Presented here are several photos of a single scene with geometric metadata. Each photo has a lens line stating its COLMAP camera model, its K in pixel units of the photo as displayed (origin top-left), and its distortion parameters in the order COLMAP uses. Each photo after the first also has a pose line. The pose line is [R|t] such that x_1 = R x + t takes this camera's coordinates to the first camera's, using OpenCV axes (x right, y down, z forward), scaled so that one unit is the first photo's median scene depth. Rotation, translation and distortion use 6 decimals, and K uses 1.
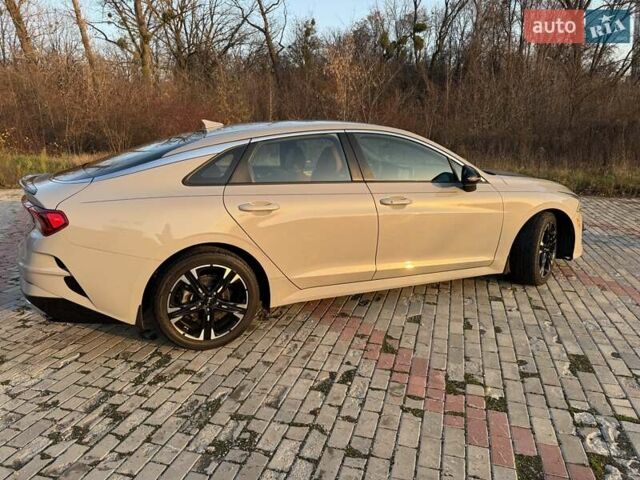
lens RADIAL K [[451.5, 0, 318.3], [0, 451.5, 239.3], [0, 0, 1]] dist [0.042025, -0.061174]
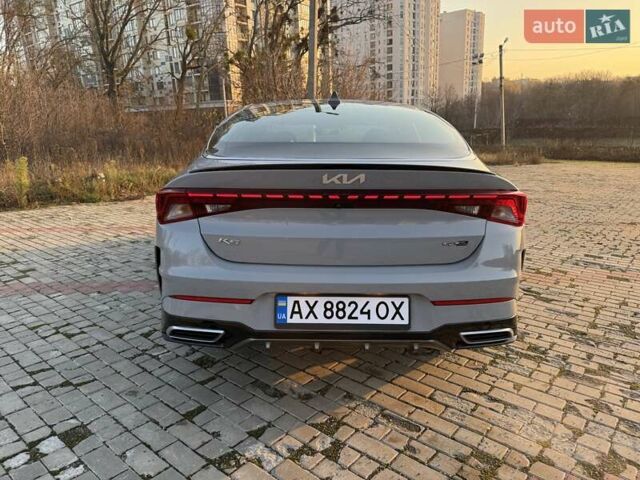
lens RADIAL K [[457.0, 0, 318.4], [0, 457.0, 228.8], [0, 0, 1]] dist [0.047179, -0.060288]
pose [[0.396043, -0.167198, 0.902882, -1.242105], [0.211201, 0.973506, 0.087634, -0.122841], [-0.893613, 0.155983, 0.420862, 0.851646]]
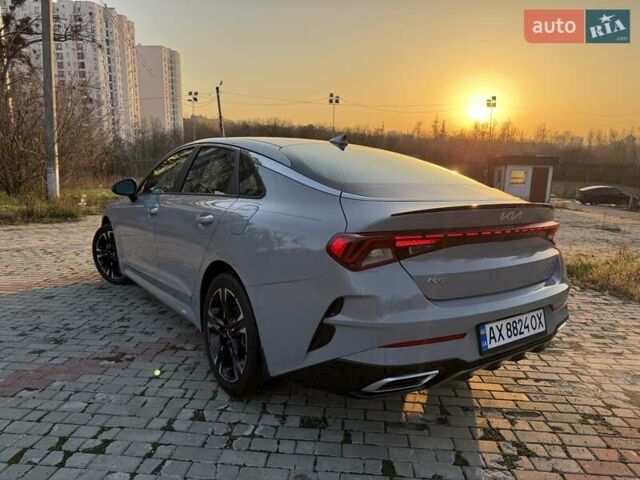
lens RADIAL K [[452.6, 0, 323.1], [0, 452.6, 240.6], [0, 0, 1]] dist [0.036309, -0.047969]
pose [[-0.223599, -0.134475, 0.965360, -1.295752], [0.206663, 0.961376, 0.181787, -0.278500], [-0.952520, 0.240152, -0.187172, 1.479343]]
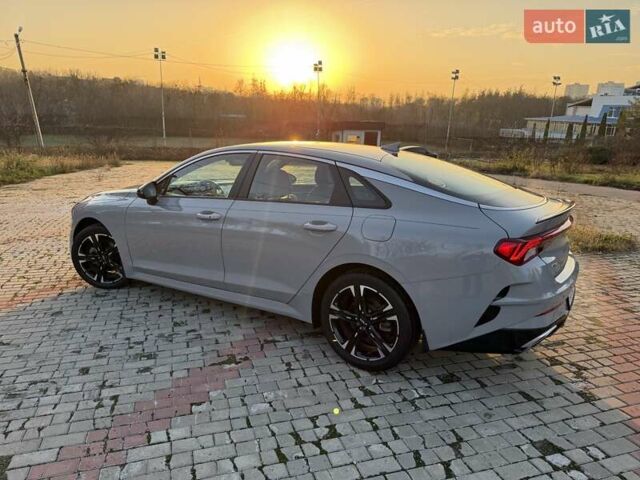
lens RADIAL K [[448.4, 0, 320.0], [0, 448.4, 240.0], [0, 0, 1]] dist [0.051881, -0.066413]
pose [[-0.568297, -0.179964, 0.802902, -1.185144], [0.184836, 0.922929, 0.337695, -0.518752], [-0.801795, 0.340316, -0.491234, 2.031801]]
